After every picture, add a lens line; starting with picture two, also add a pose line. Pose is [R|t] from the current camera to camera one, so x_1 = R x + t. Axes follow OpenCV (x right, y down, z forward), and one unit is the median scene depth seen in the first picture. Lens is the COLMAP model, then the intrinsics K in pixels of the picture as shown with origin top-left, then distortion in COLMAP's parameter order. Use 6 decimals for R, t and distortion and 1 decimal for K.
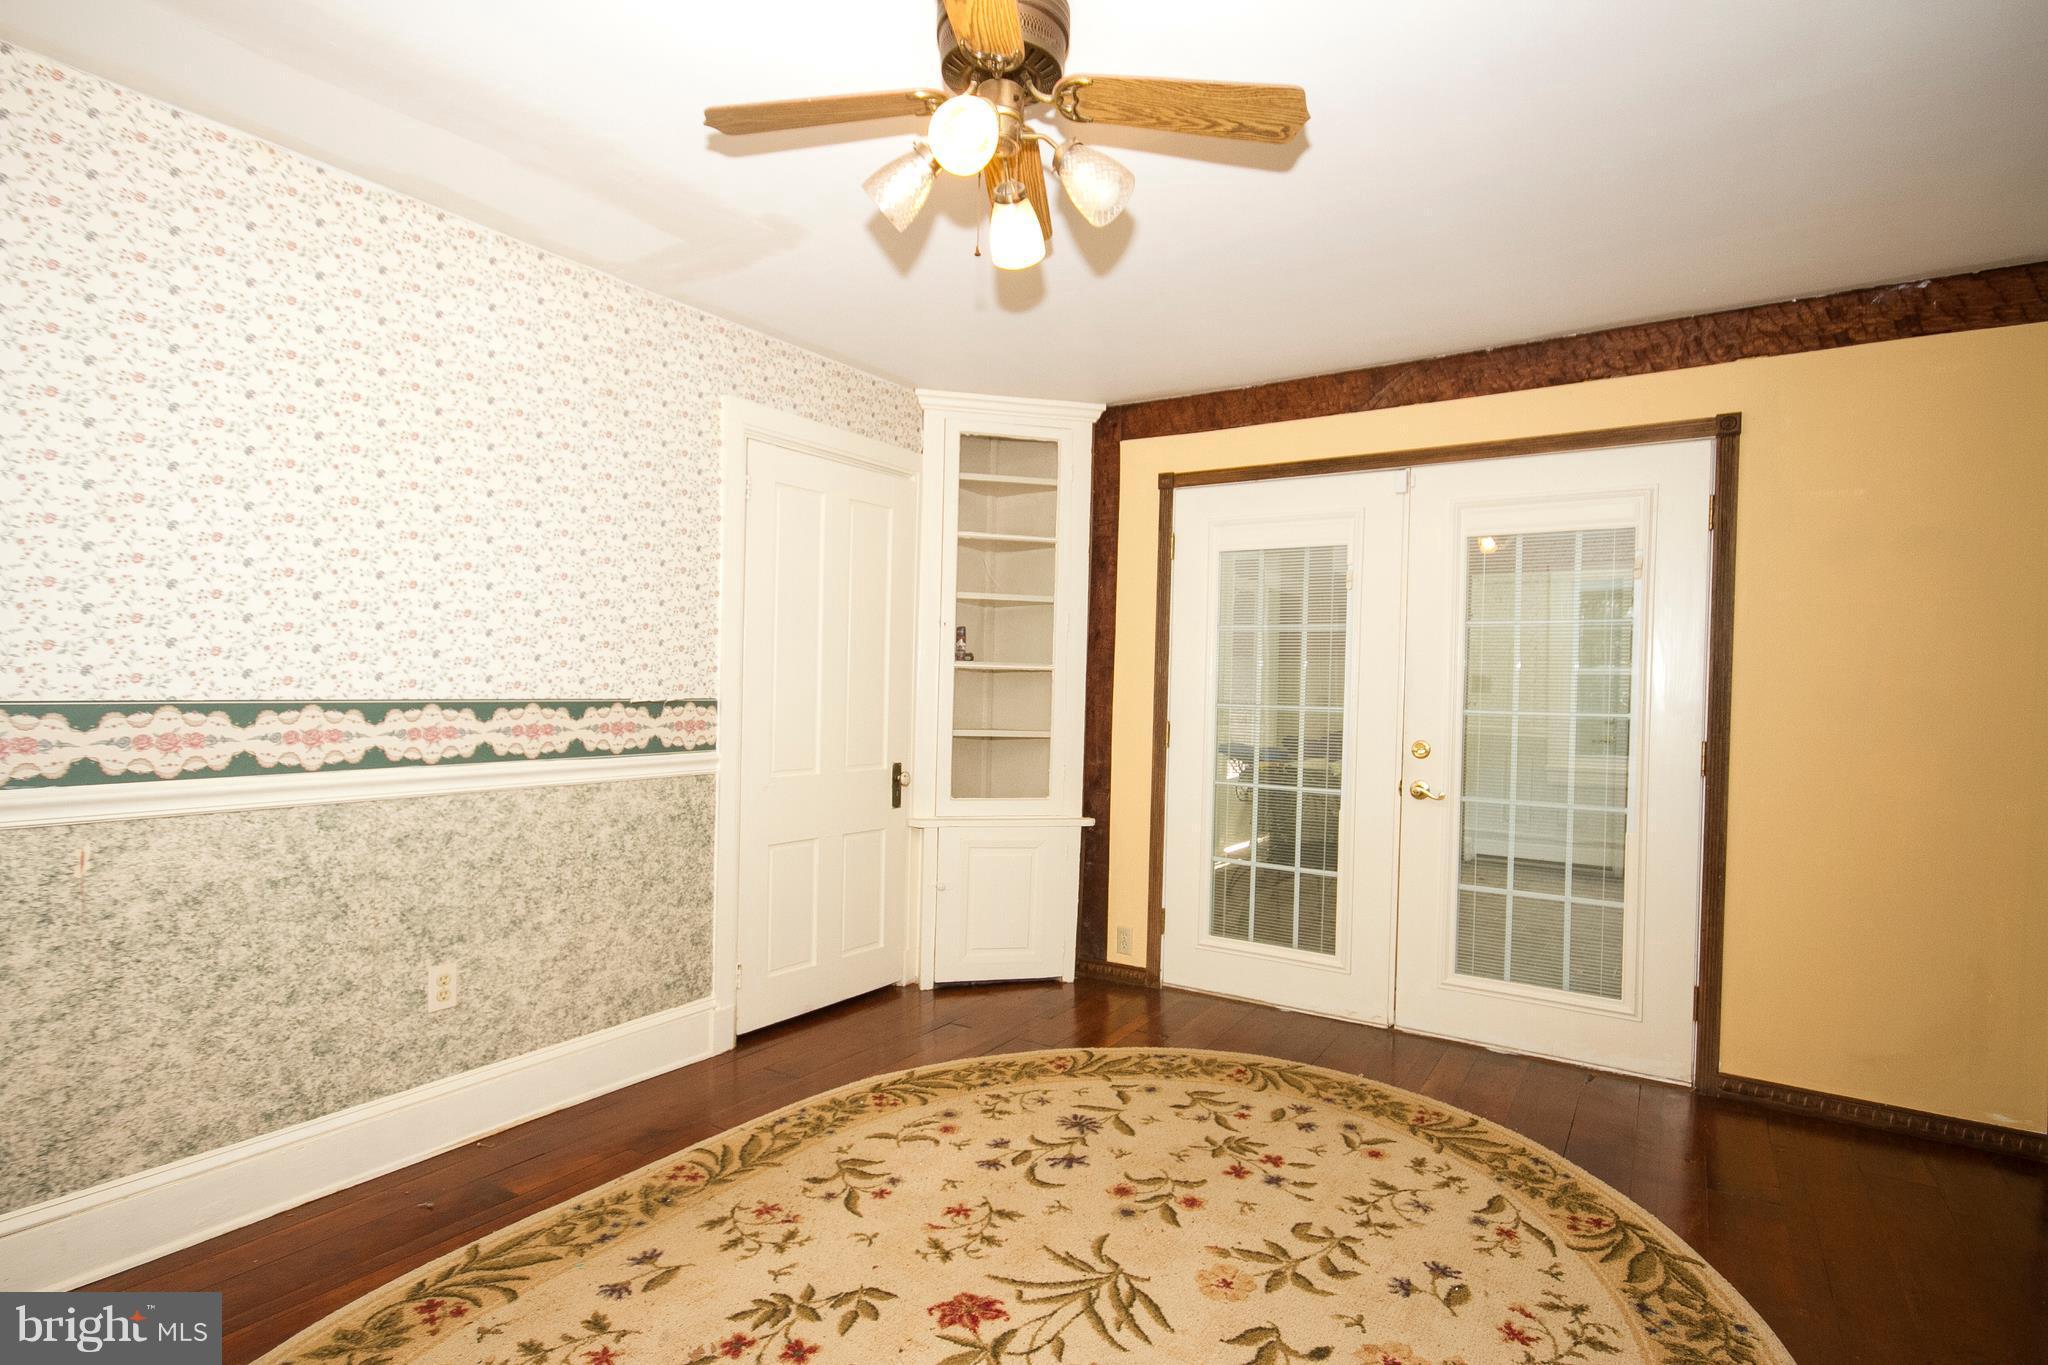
lens RADIAL K [[1010.4, 0, 1035.7], [0, 1010.4, 693.0], [0, 0, 1]] dist [0.001674, -0.007238]
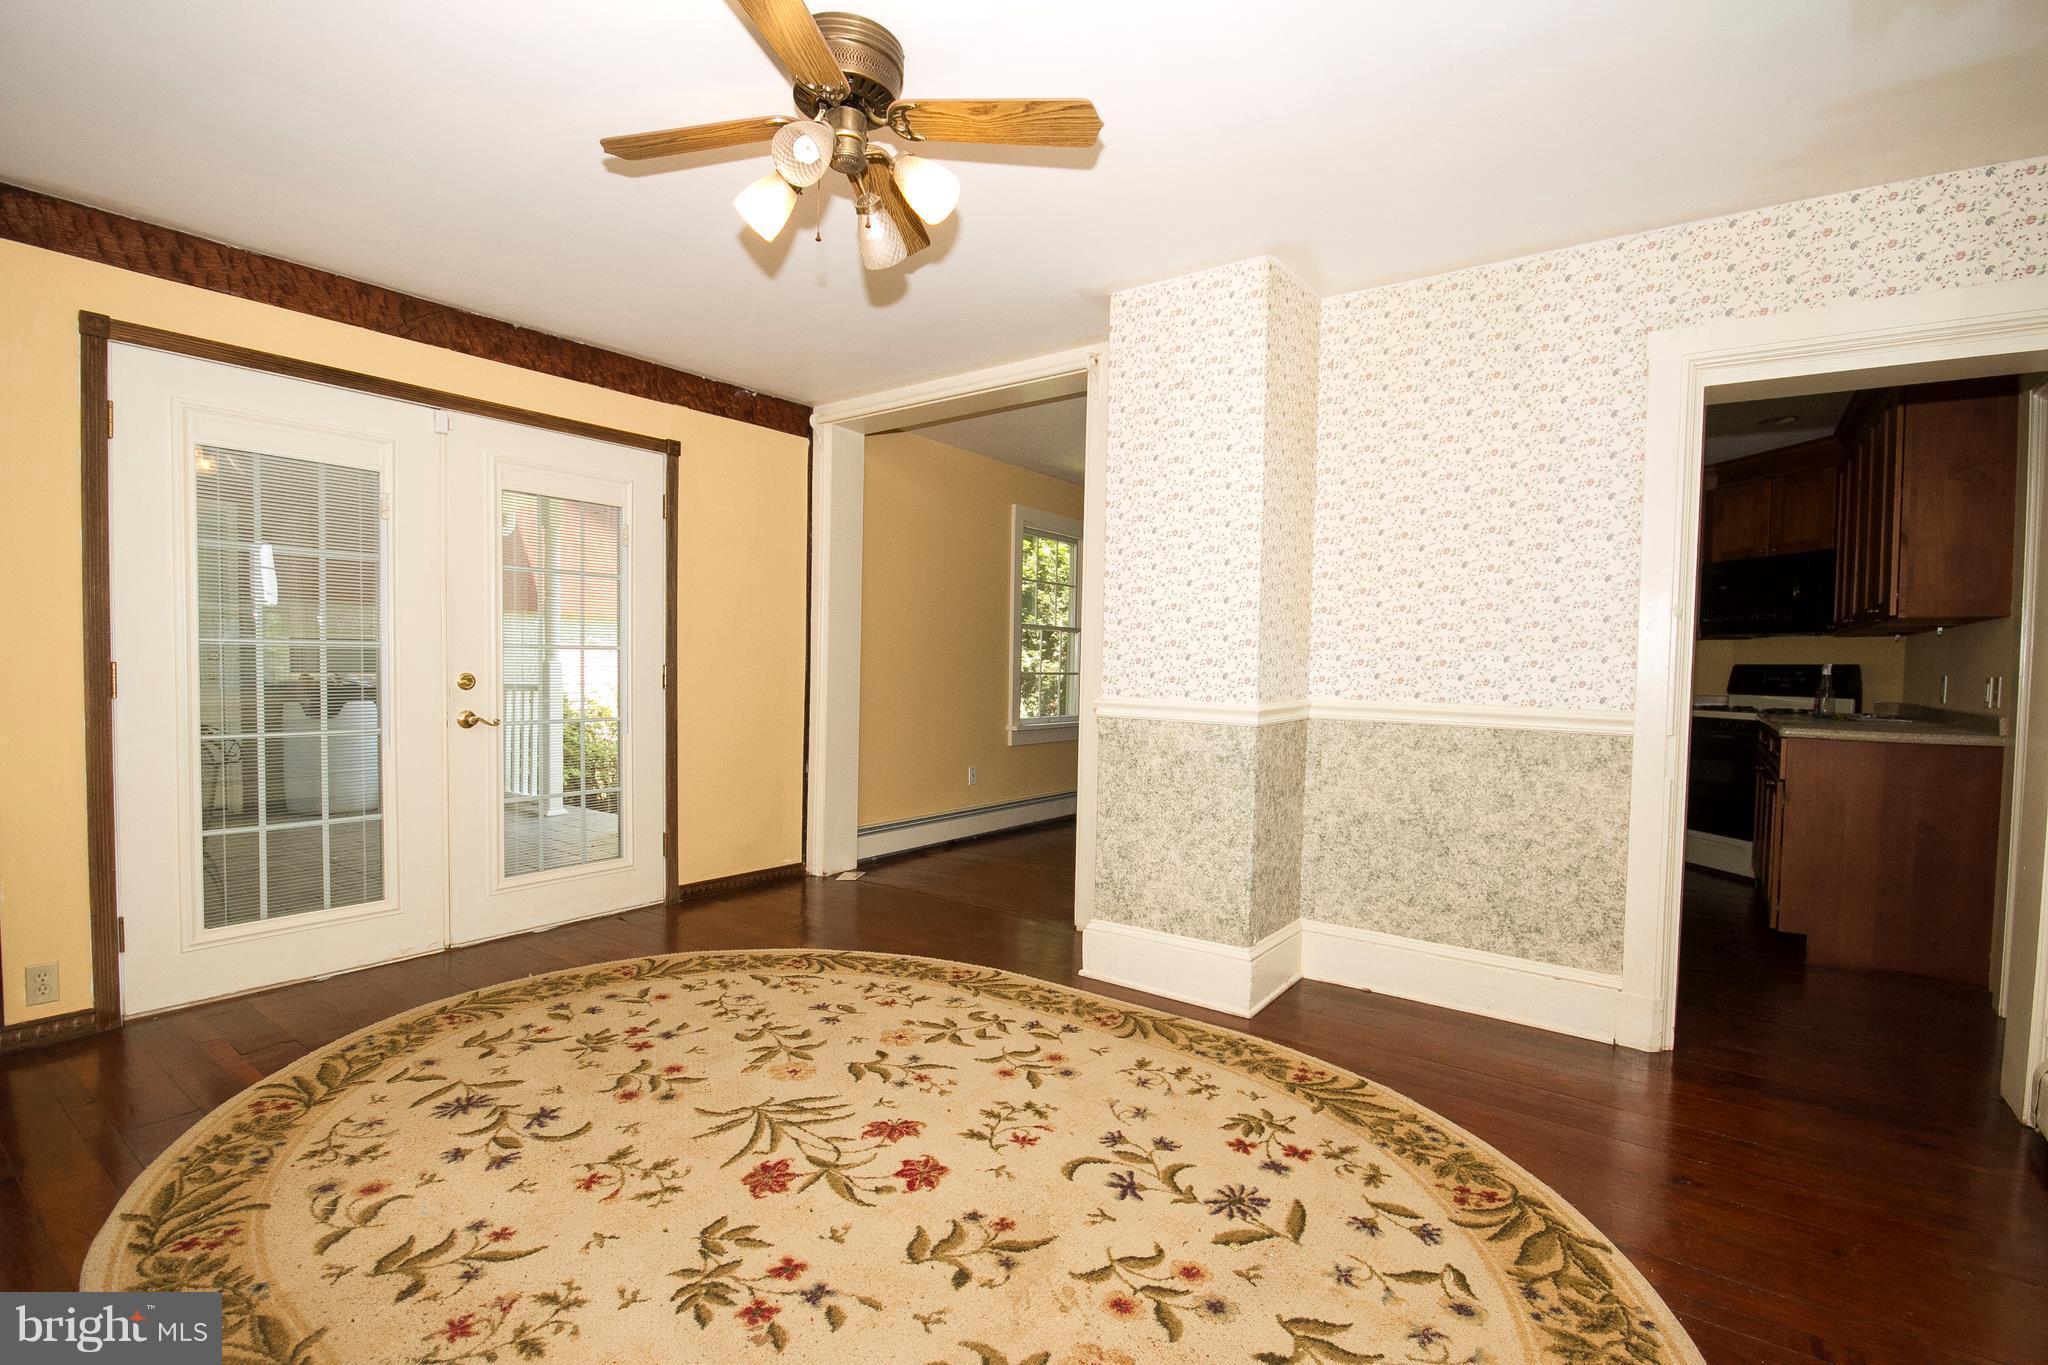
lens RADIAL K [[943.7, 0, 1020.4], [0, 943.7, 687.4], [0, 0, 1]] dist [-0.017696, -0.000075]
pose [[0.054152, -0.047448, 0.997405, -0.749357], [-0.012387, 0.998762, 0.048185, 0.009705], [-0.998456, -0.014964, 0.053497, 0.474280]]
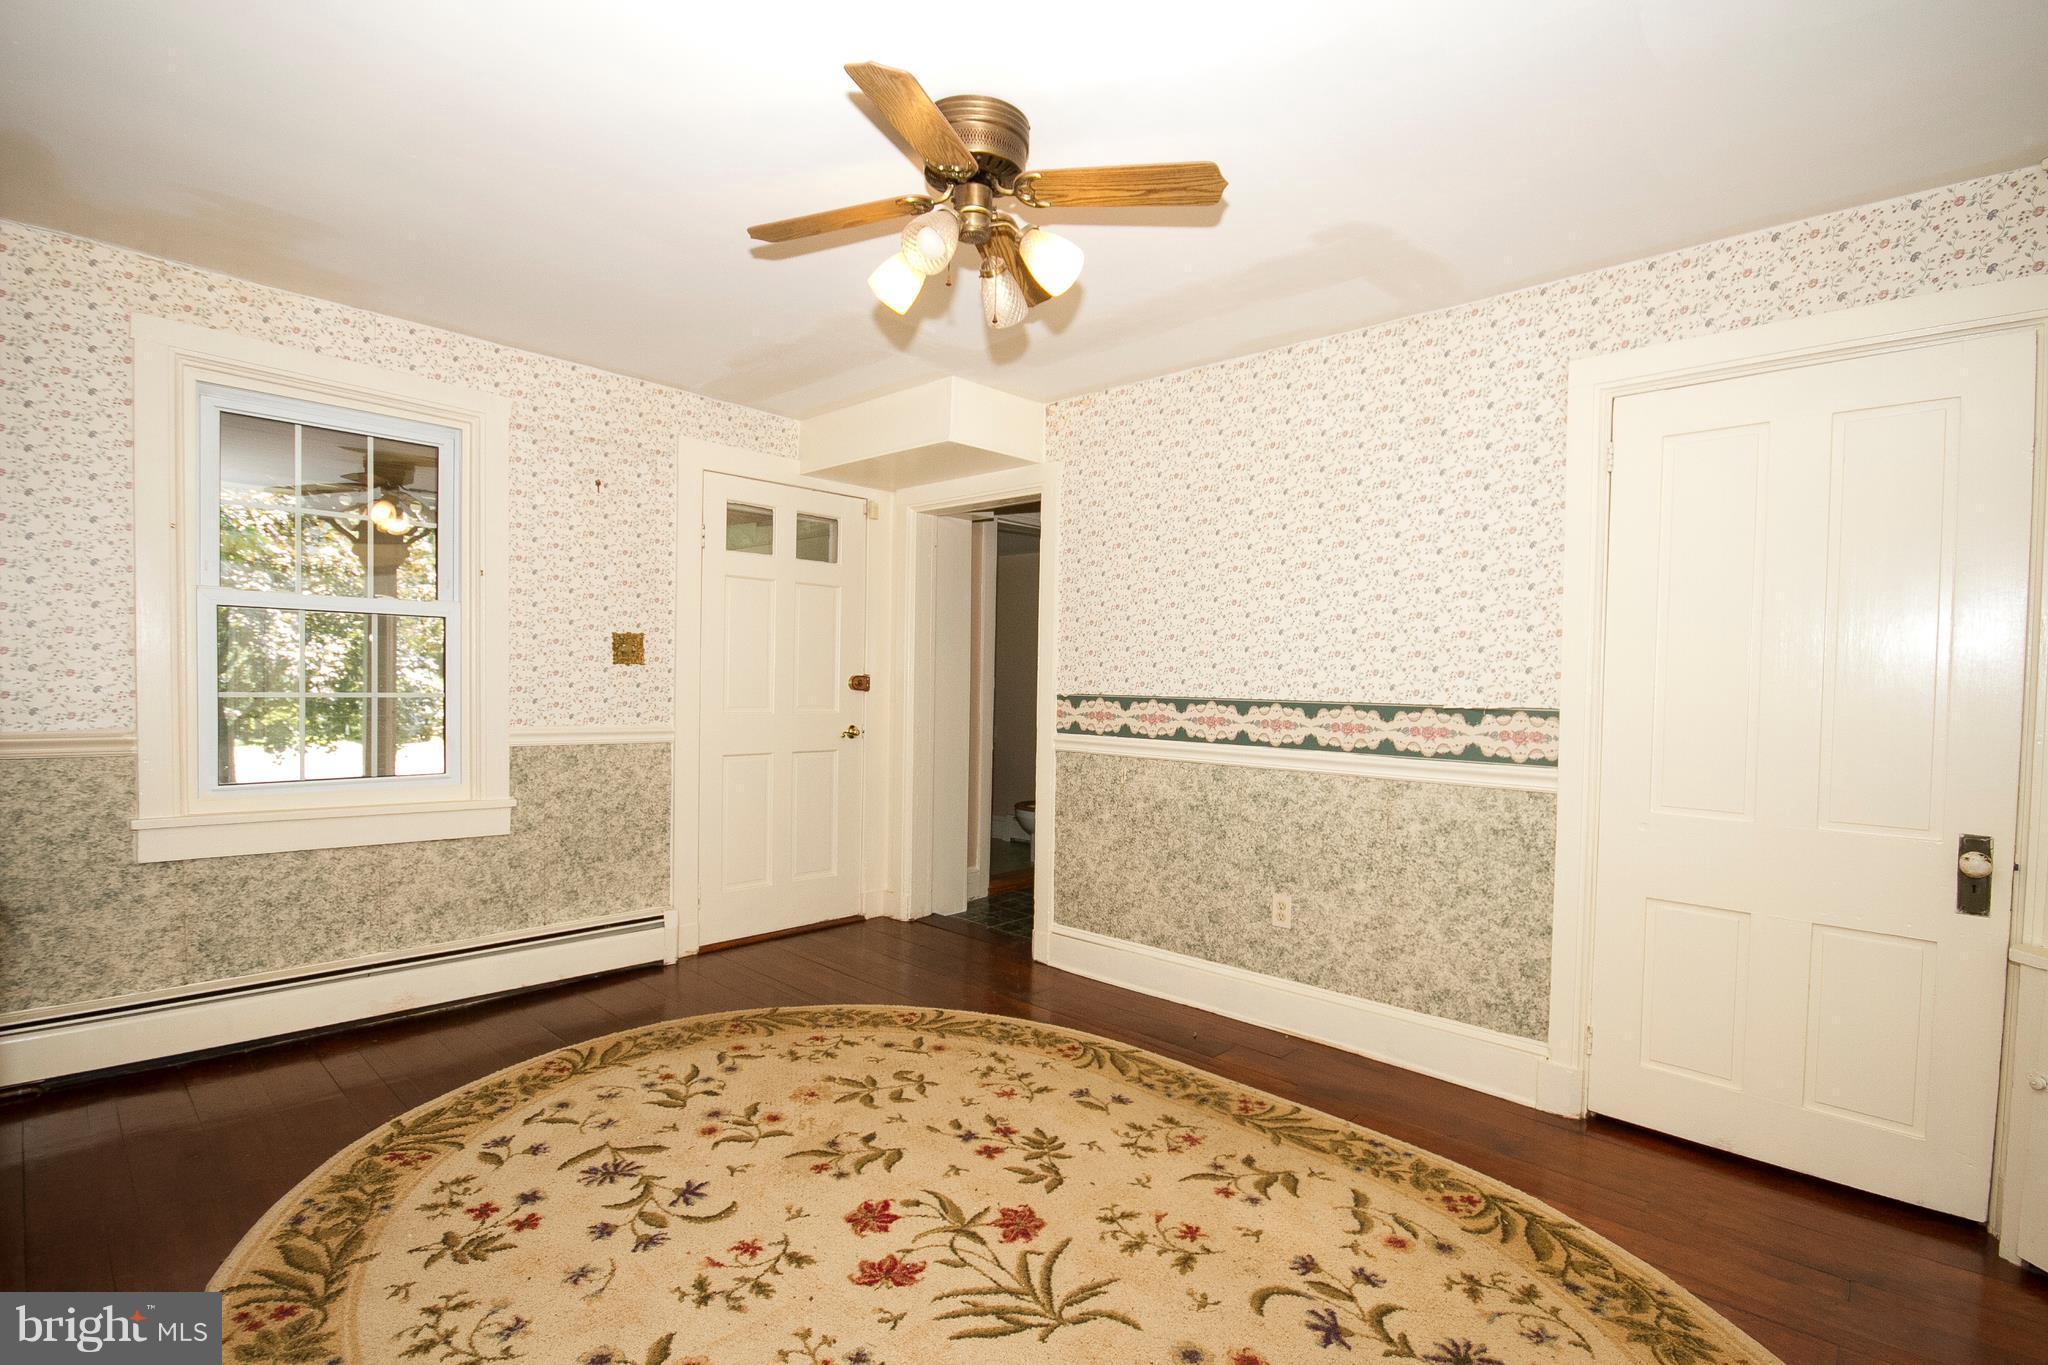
lens RADIAL K [[943.7, 0, 1020.4], [0, 943.7, 687.4], [0, 0, 1]] dist [-0.017696, -0.000075]
pose [[-0.175999, -0.009840, -0.984341, 0.696352], [-0.027945, 0.999597, -0.004996, 0.004957], [0.983994, 0.026628, -0.176203, 0.825400]]
